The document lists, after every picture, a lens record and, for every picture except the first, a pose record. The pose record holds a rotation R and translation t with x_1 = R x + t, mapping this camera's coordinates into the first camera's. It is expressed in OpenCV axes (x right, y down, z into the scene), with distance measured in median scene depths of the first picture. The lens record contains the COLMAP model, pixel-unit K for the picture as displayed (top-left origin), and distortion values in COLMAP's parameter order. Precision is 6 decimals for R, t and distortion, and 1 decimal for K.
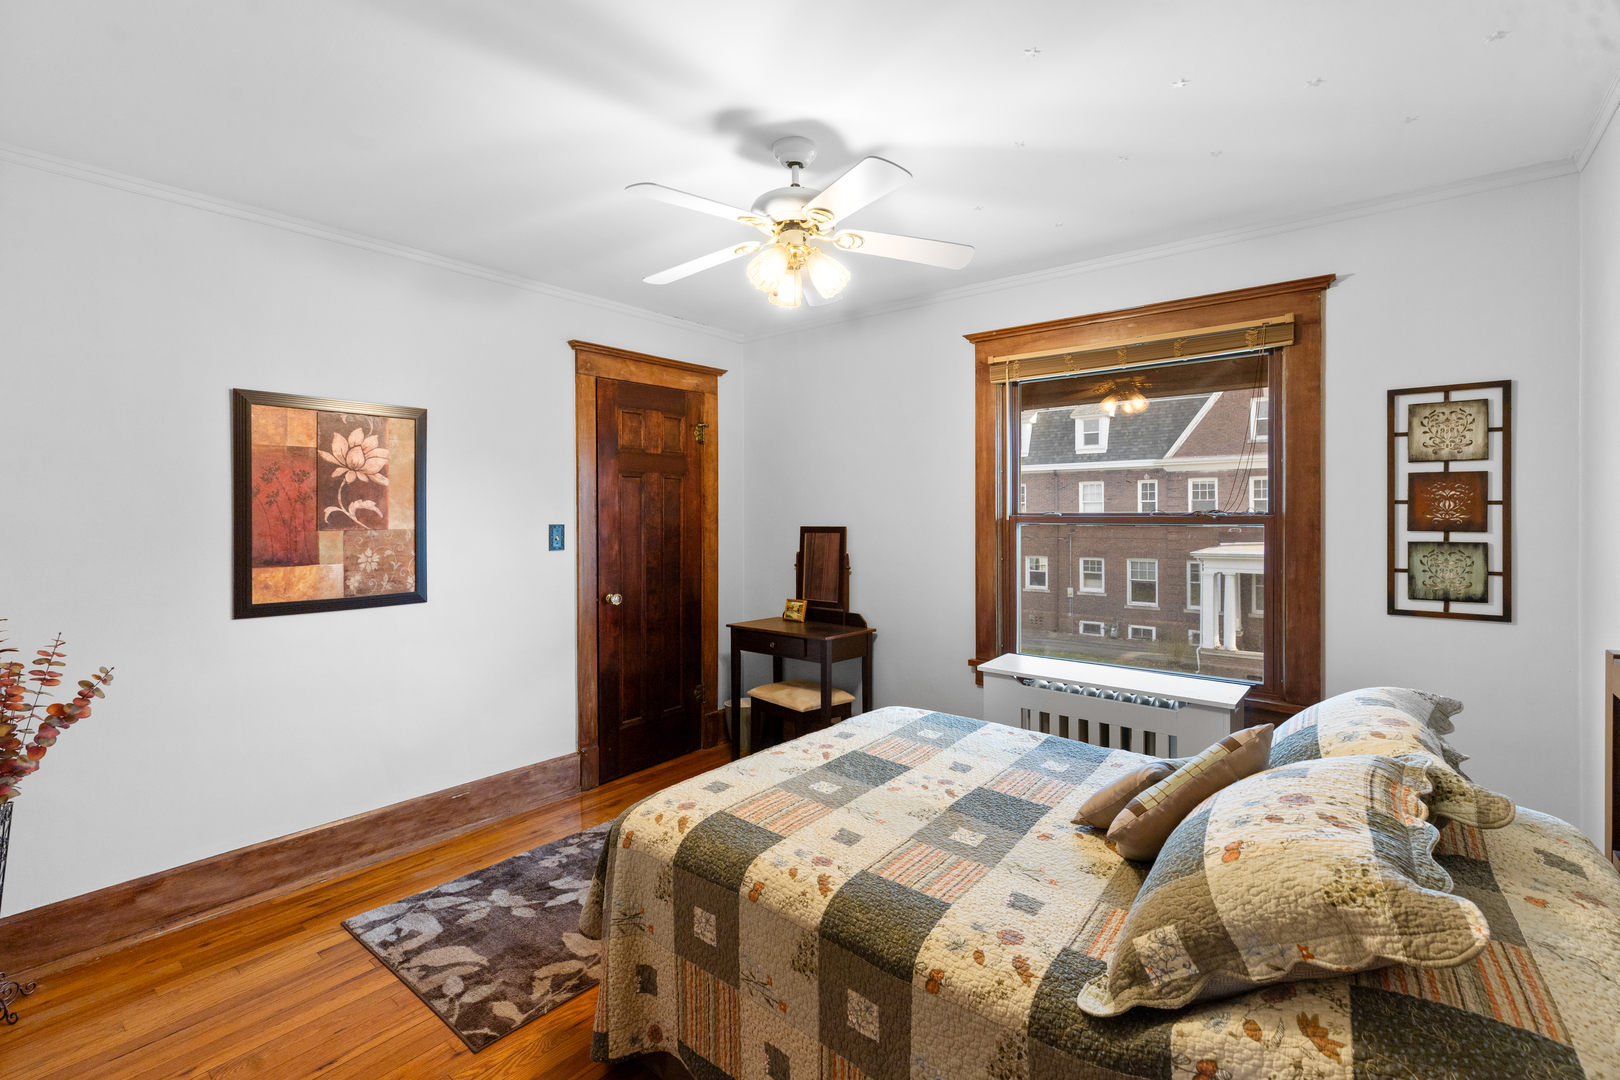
lens RADIAL K [[719.0, 0, 804.2], [0, 719.0, 521.9], [0, 0, 1]] dist [-0.001121, -0.000069]
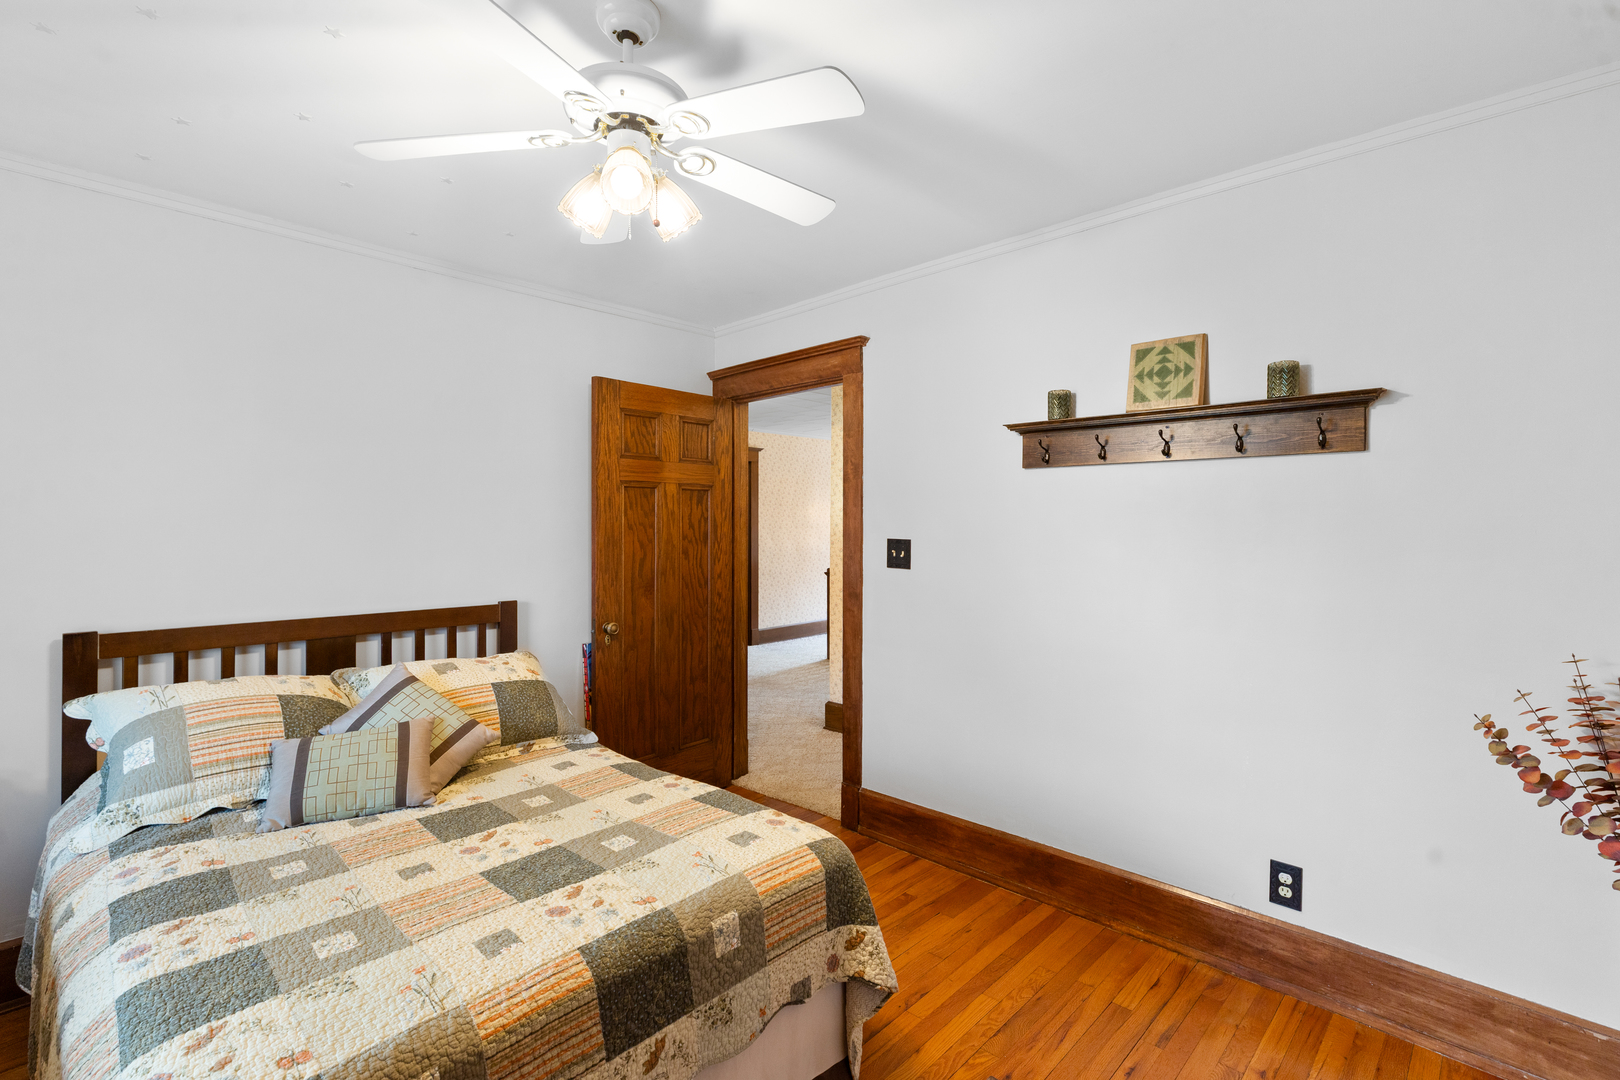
lens RADIAL K [[719.0, 0, 804.2], [0, 719.0, 521.9], [0, 0, 1]] dist [-0.001121, -0.000069]
pose [[-0.997695, 0.005615, 0.067628, -0.250197], [0.005549, 0.999984, -0.001168, -0.017323], [-0.067634, -0.000790, -0.997710, 1.812898]]
